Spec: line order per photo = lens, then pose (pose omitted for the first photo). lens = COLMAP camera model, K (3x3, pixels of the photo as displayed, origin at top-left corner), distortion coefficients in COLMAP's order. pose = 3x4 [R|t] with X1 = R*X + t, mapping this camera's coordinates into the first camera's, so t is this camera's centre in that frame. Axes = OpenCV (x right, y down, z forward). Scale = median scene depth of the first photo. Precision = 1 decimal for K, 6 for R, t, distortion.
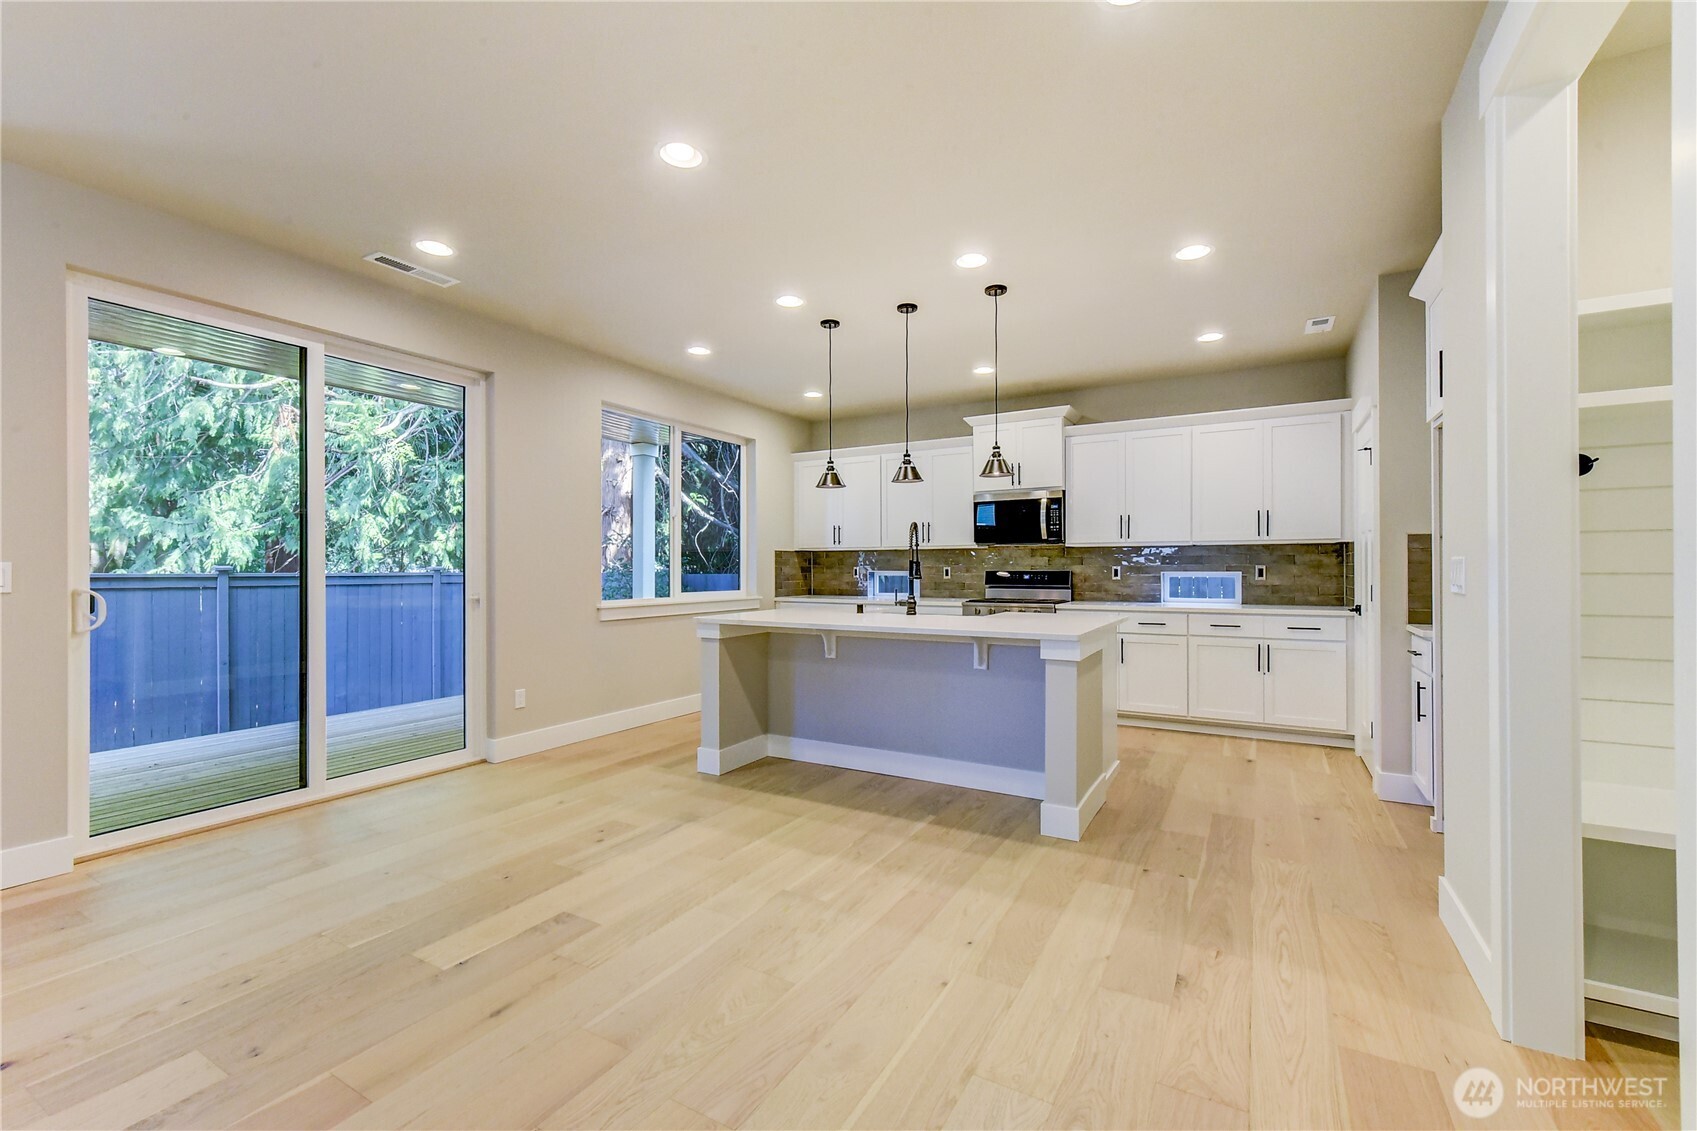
lens RADIAL K [[704.2, 0, 863.7], [0, 704.2, 566.3], [0, 0, 1]] dist [0.003030, 0.000666]
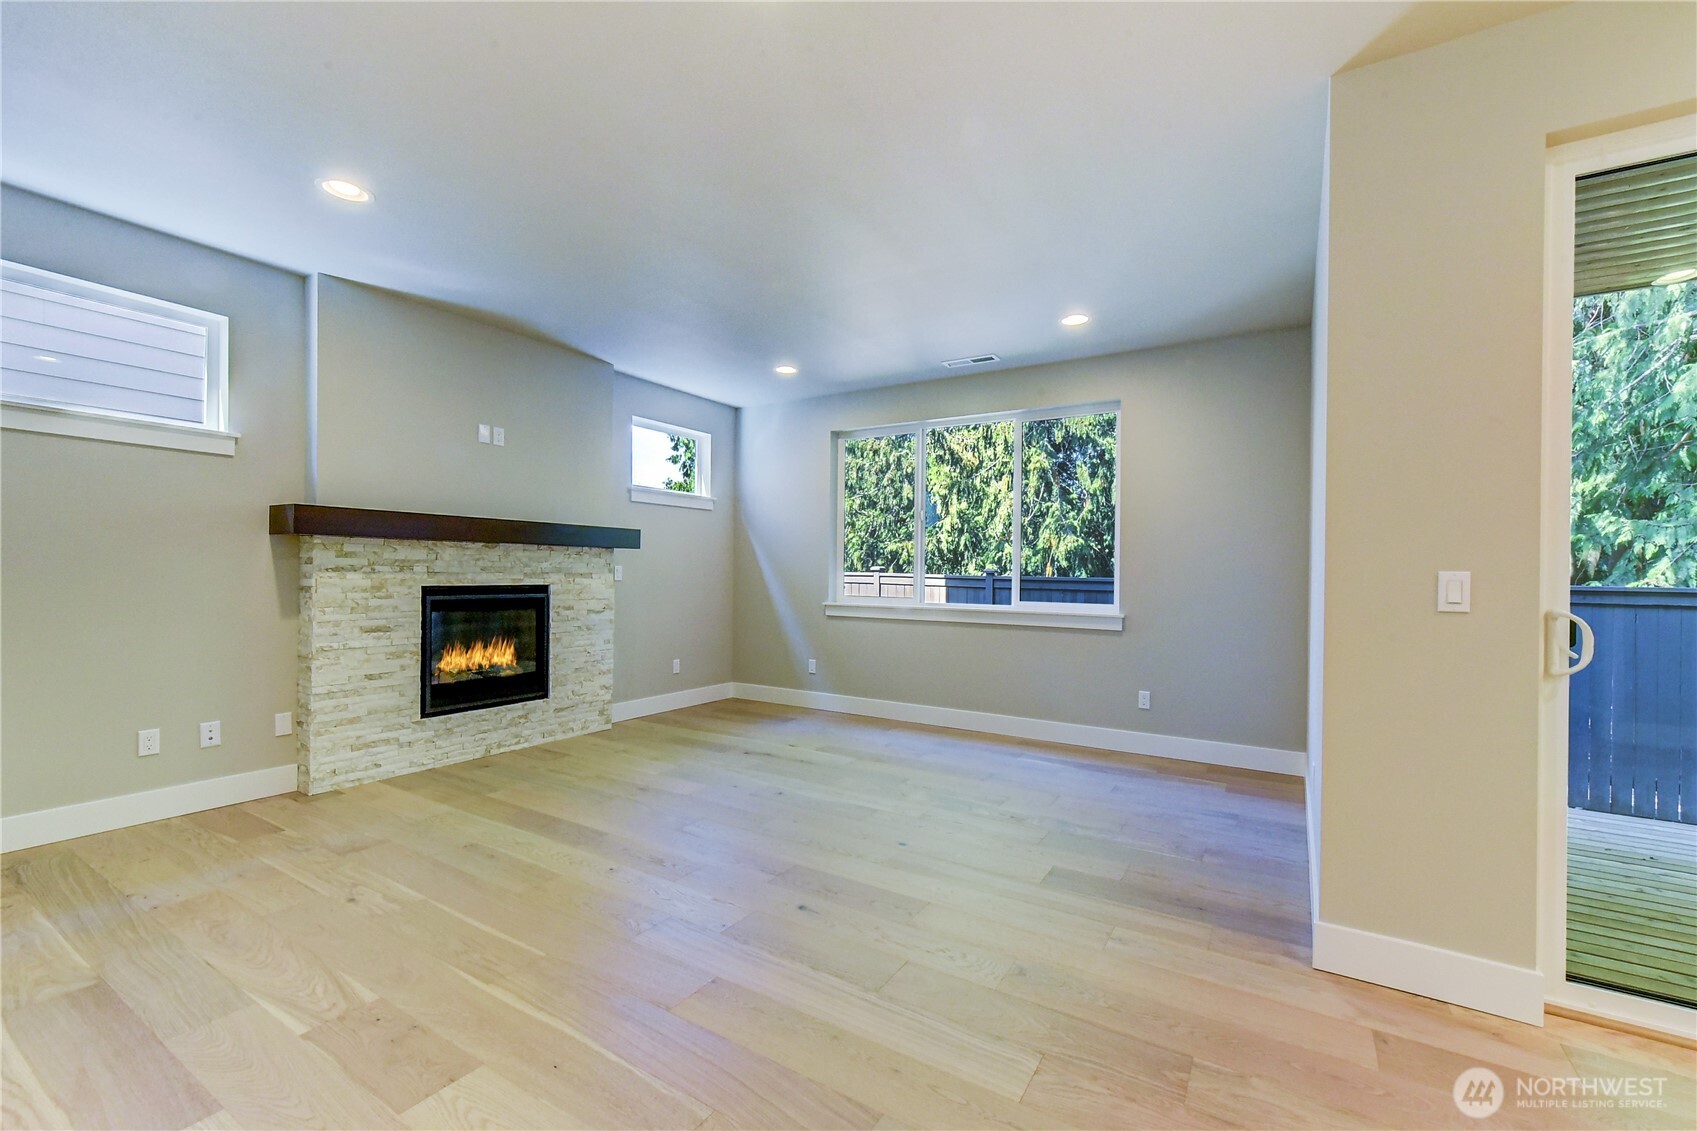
lens RADIAL K [[704.2, 0, 855.1], [0, 704.2, 571.3], [0, 0, 1]] dist [0.003030, 0.000666]
pose [[-0.043712, 0.002640, -0.999041, -0.121887], [-0.012204, 0.999920, 0.003176, 0.000459], [0.998970, 0.012331, -0.043676, 0.108715]]
